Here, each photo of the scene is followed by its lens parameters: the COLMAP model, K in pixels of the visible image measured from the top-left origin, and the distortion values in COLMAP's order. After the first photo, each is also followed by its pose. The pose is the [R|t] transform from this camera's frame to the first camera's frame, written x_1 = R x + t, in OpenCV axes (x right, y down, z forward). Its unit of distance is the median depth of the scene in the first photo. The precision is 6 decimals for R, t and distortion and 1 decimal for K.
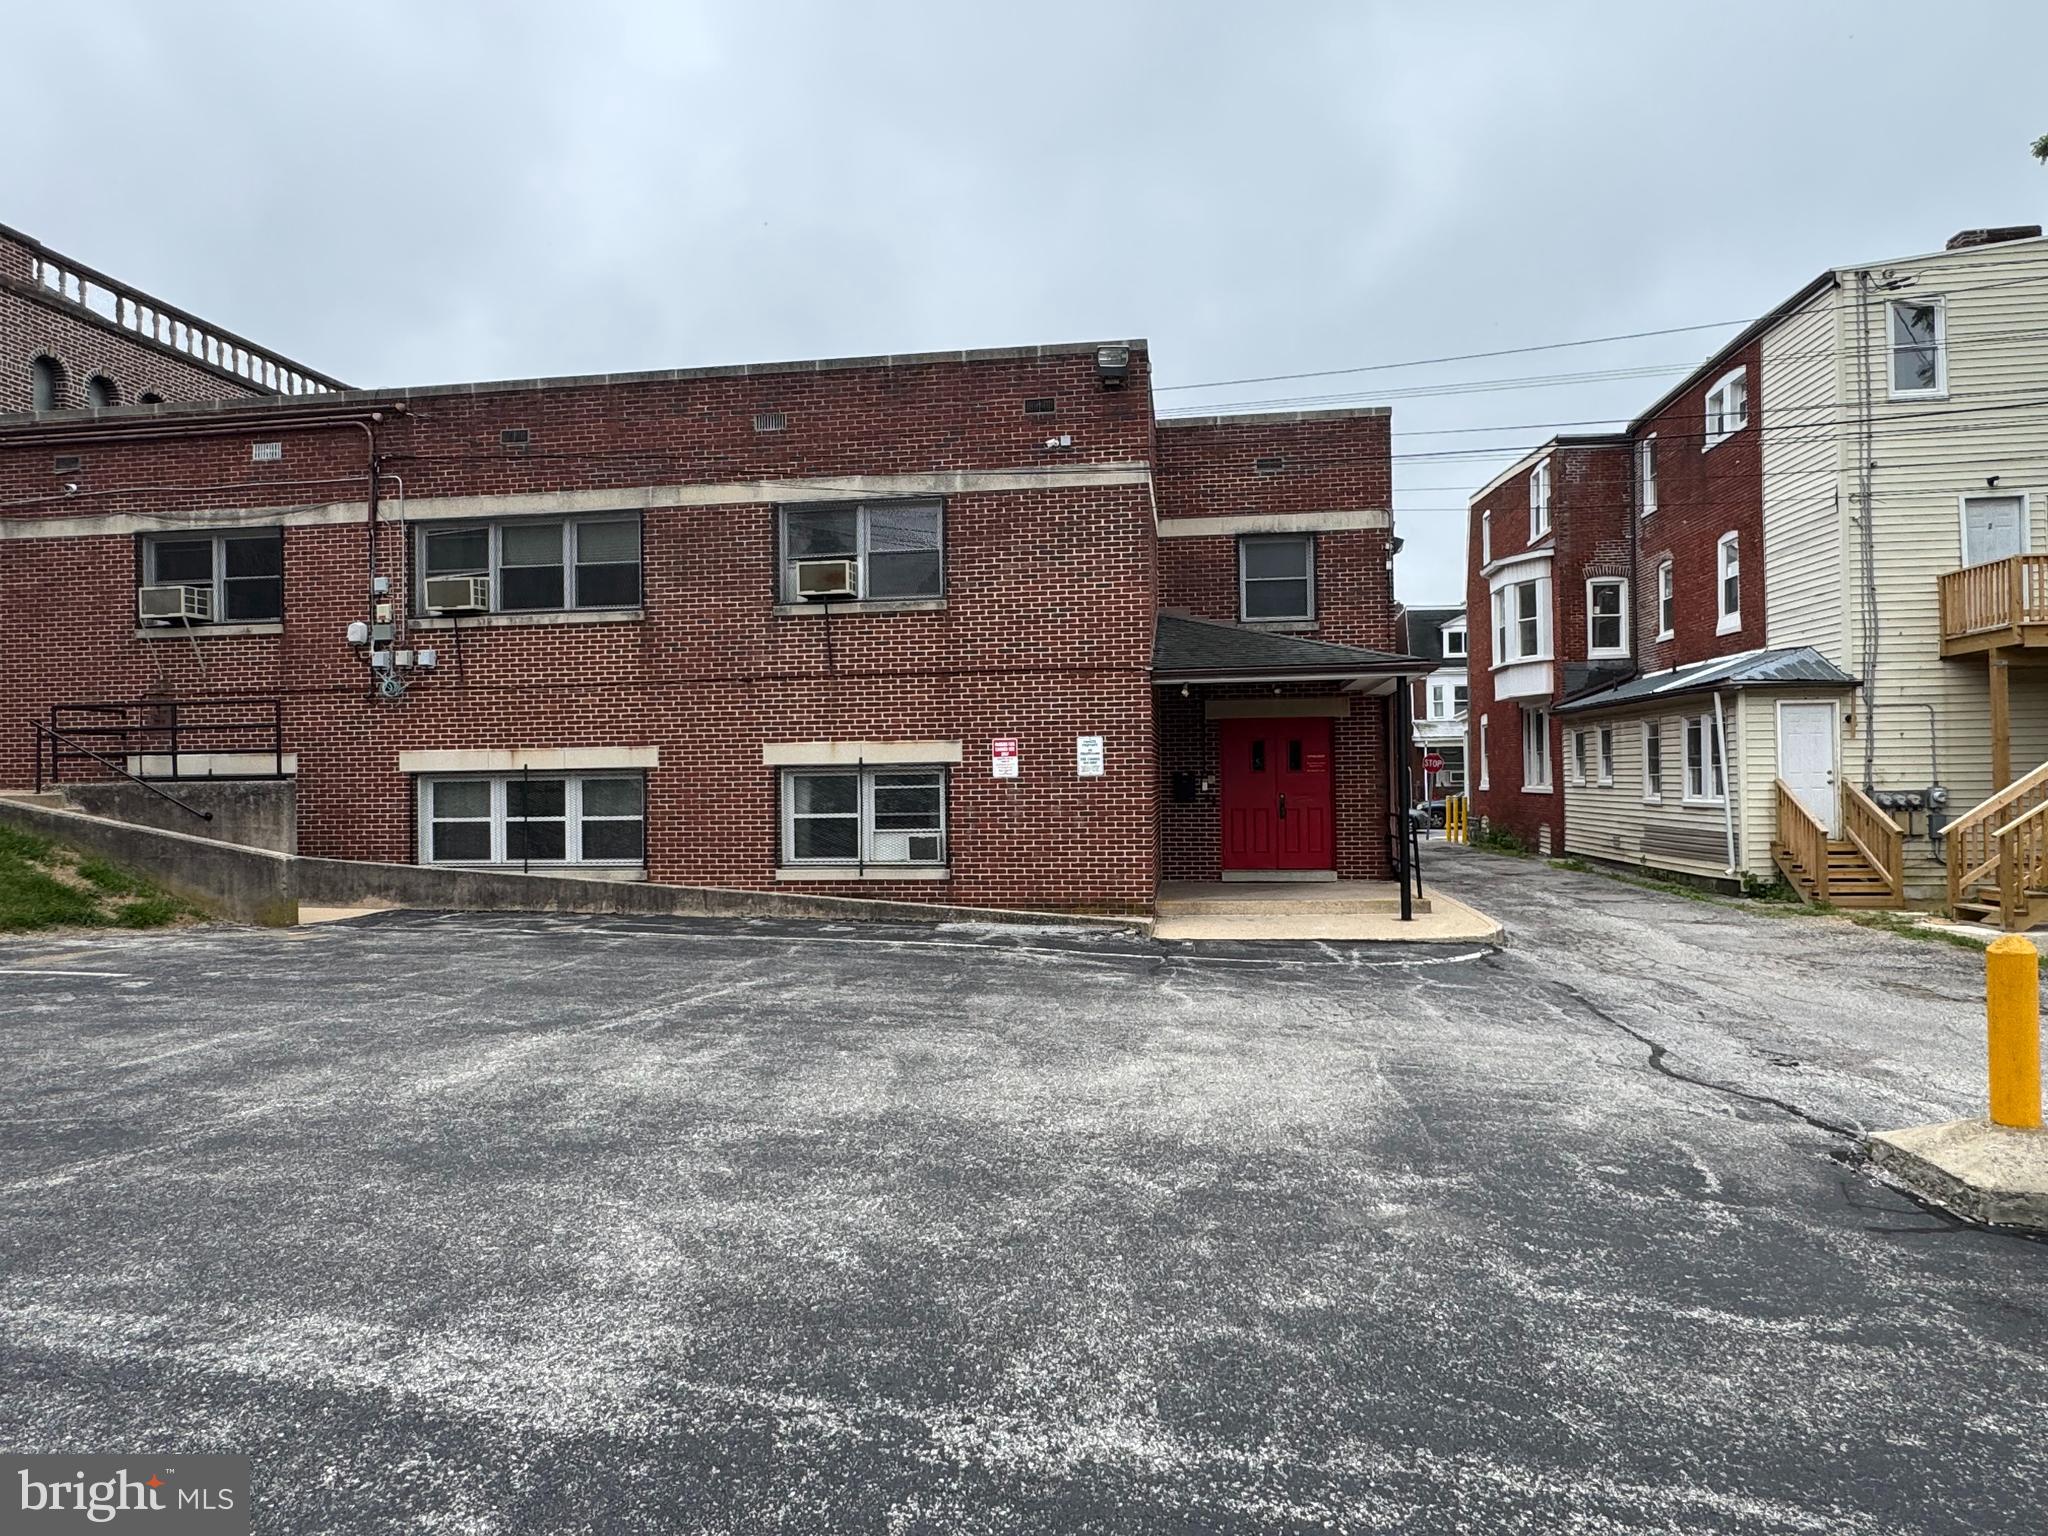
lens RADIAL K [[1242.4, 0, 1024.0], [0, 1242.4, 768.0], [0, 0, 1]] dist [-0.002642, 0.002659]
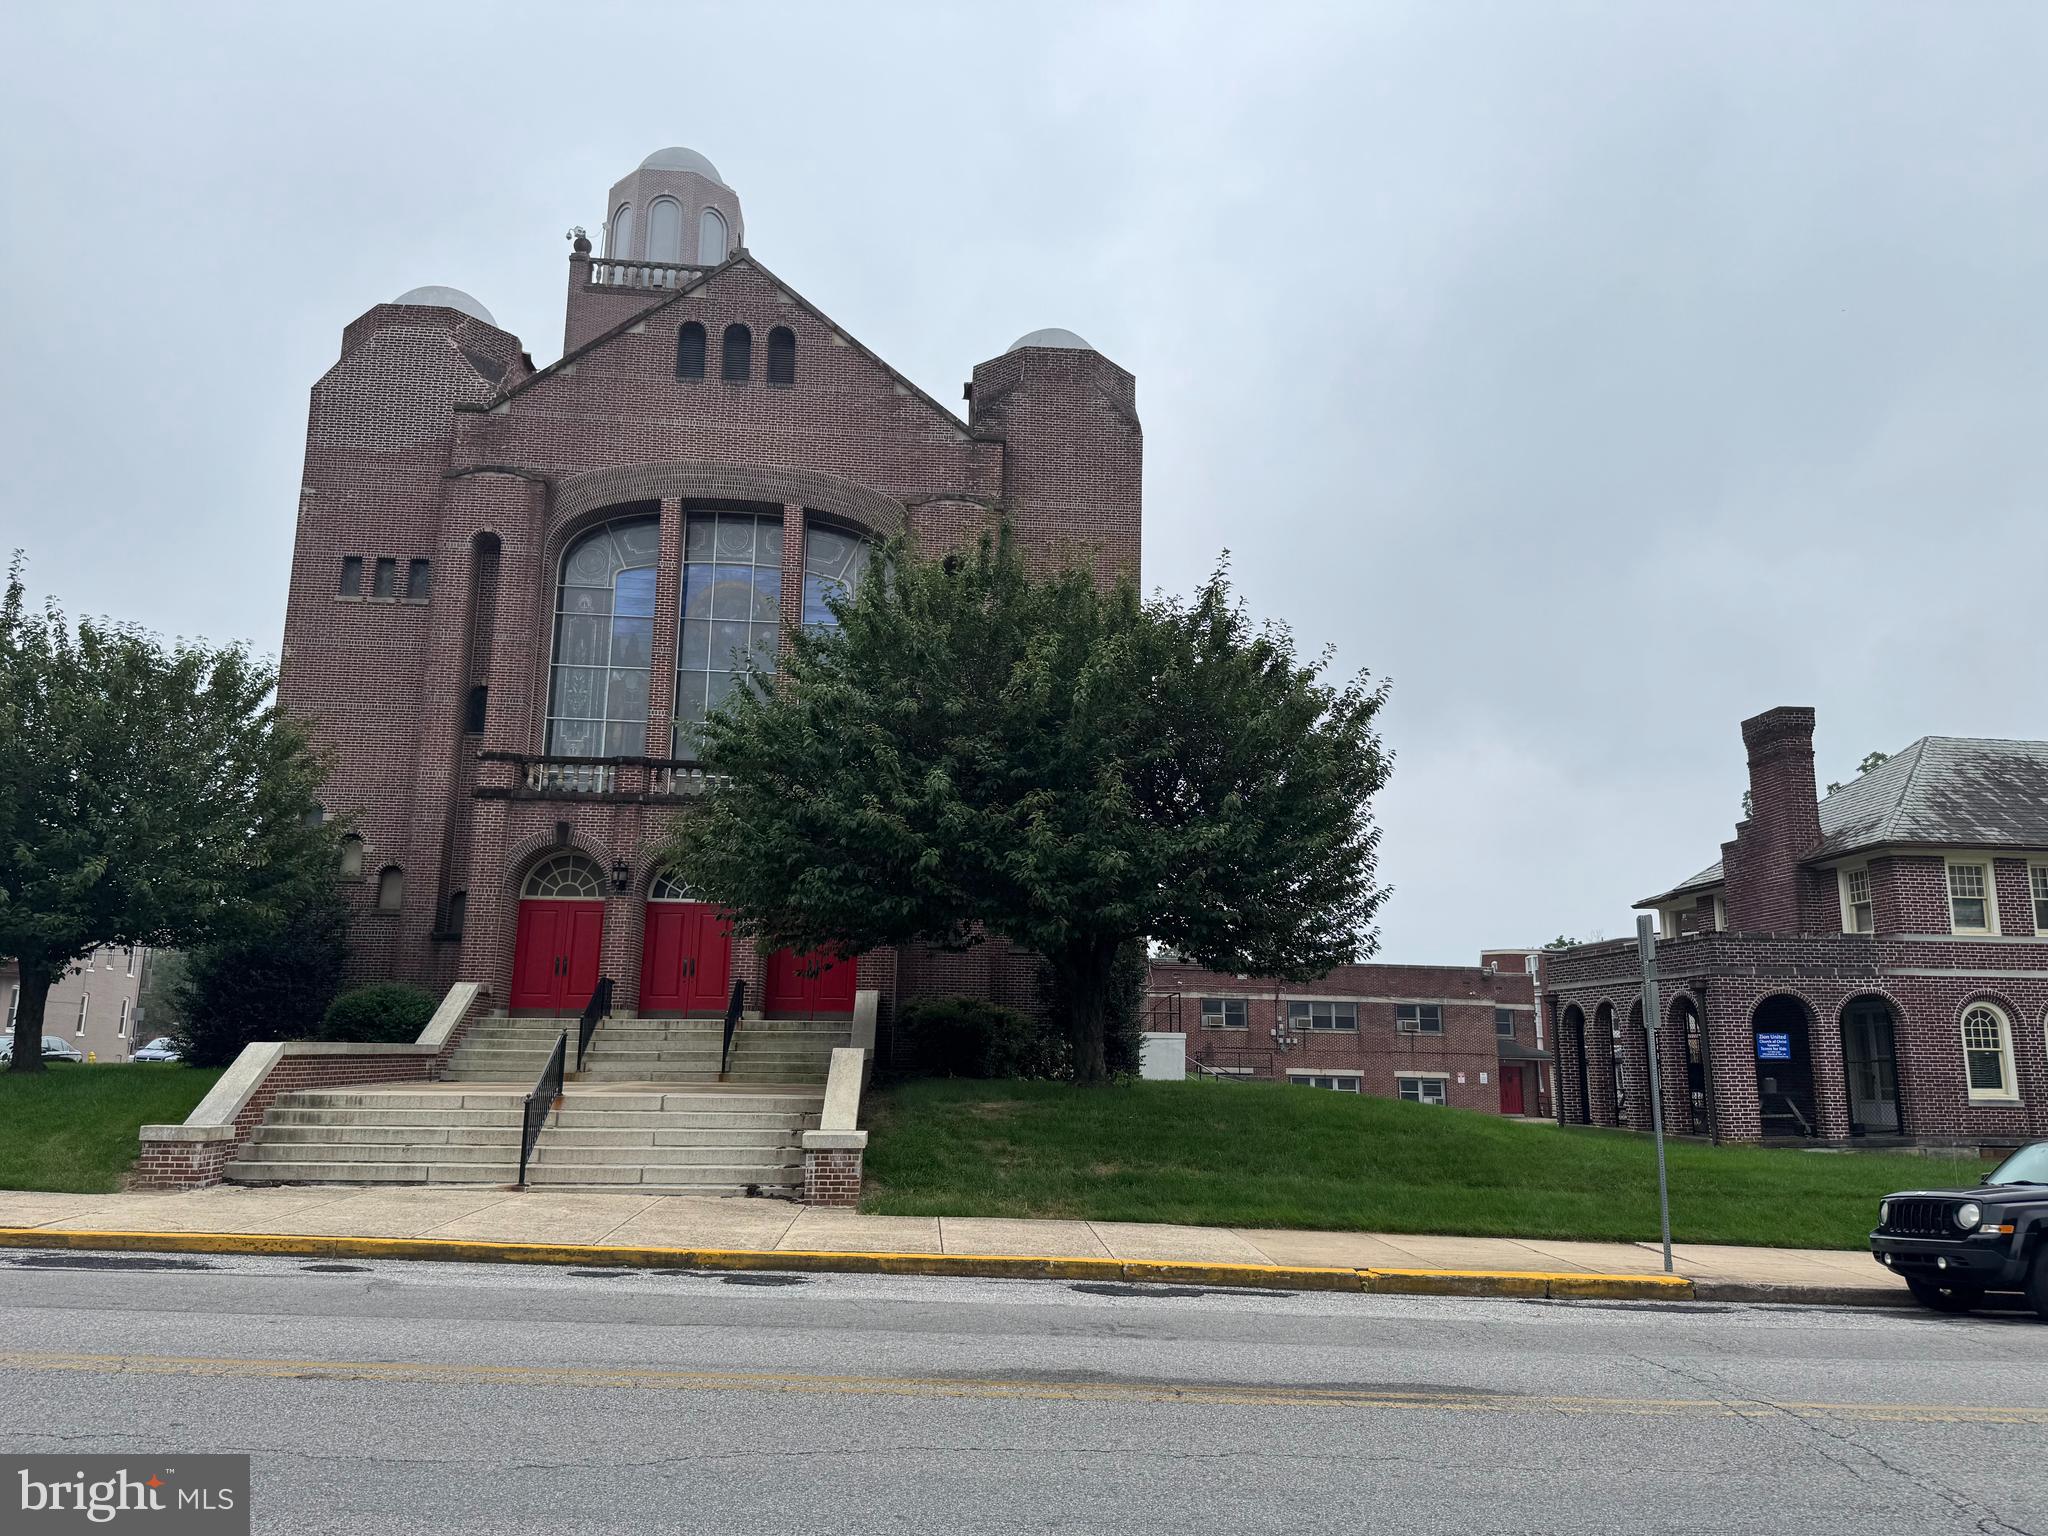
lens RADIAL K [[1456.8, 0, 1024.0], [0, 1456.8, 768.0], [0, 0, 1]] dist [0.011316, 0.000169]
pose [[0.977151, 0.078786, 0.197405, -2.094916], [-0.039574, 0.979960, -0.195223, -0.011041], [-0.208830, 0.182950, 0.960687, -2.915395]]
